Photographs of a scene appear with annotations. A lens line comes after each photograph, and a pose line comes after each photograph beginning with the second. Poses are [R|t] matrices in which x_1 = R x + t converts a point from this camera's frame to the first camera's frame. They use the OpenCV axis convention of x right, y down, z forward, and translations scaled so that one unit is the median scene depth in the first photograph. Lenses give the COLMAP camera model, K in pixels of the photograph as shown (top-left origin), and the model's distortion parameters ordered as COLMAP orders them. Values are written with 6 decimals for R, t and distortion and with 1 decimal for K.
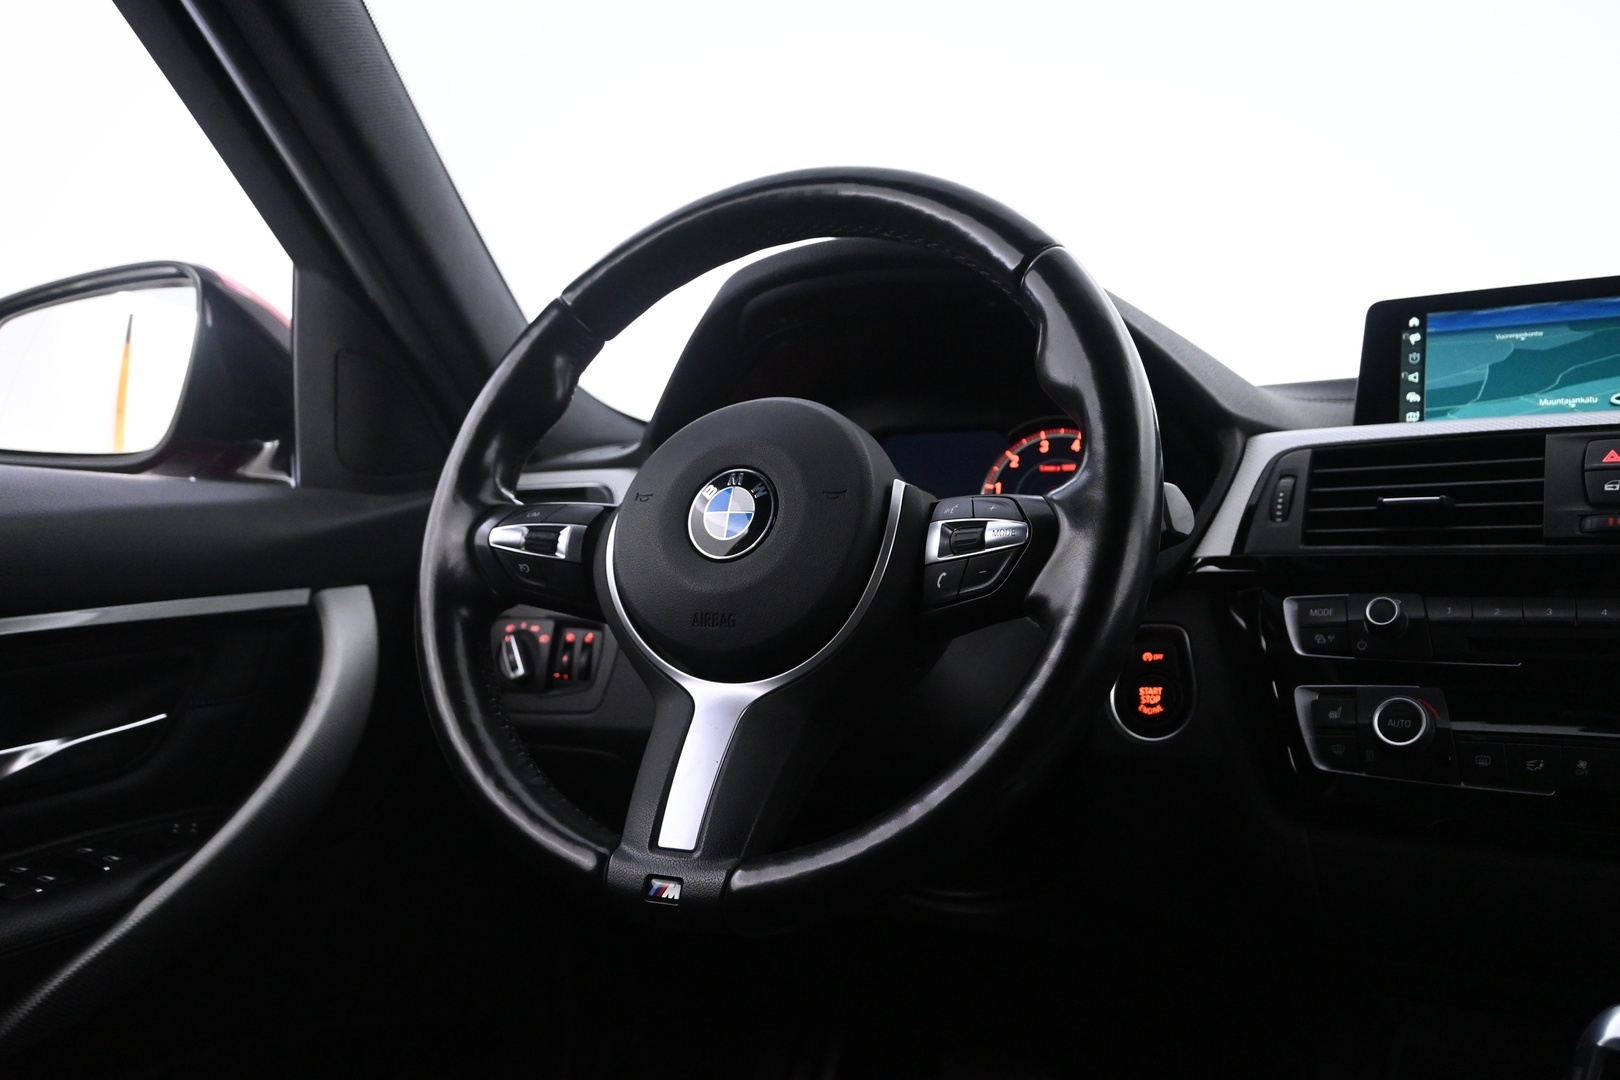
lens RADIAL K [[1371.2, 0, 810.0], [0, 1371.2, 540.0], [0, 0, 1]] dist [-0.003005, -0.000391]
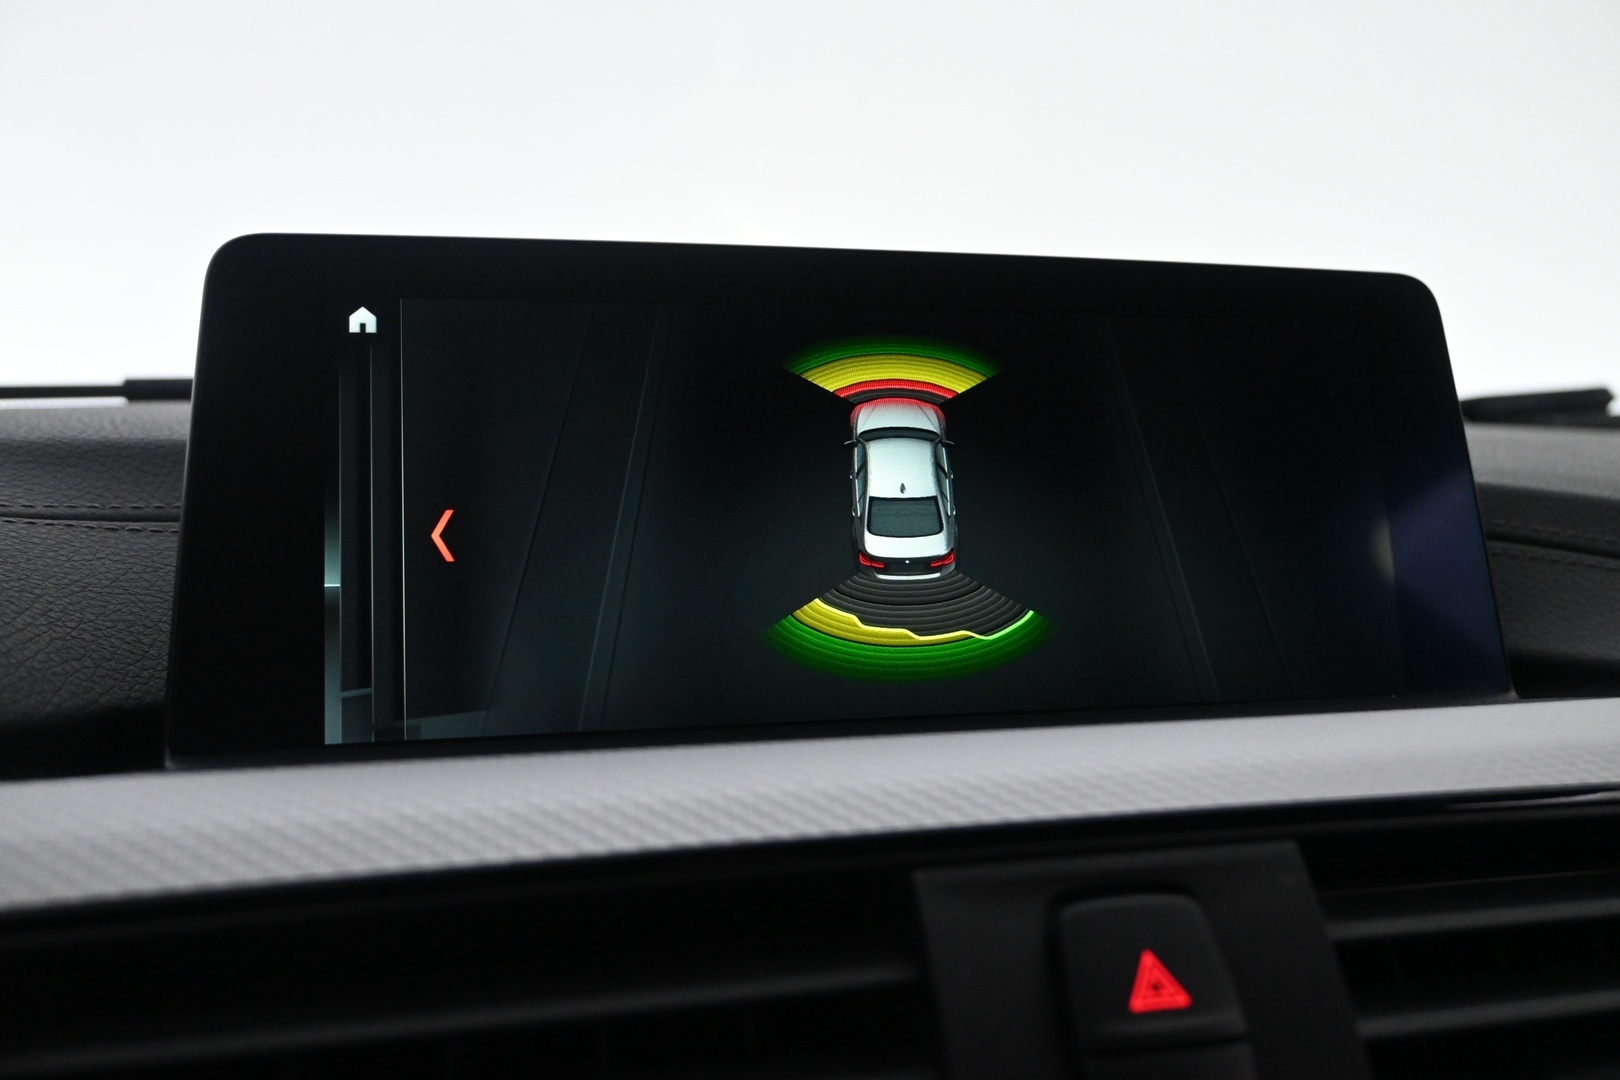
lens RADIAL K [[1390.2, 0, 810.0], [0, 1390.2, 540.0], [0, 0, 1]] dist [0.002717, -0.000551]
pose [[0.699377, -0.039965, 0.713635, 0.265542], [-0.021061, 0.996850, 0.076466, -0.124769], [-0.714443, -0.068508, 0.696332, 0.658379]]
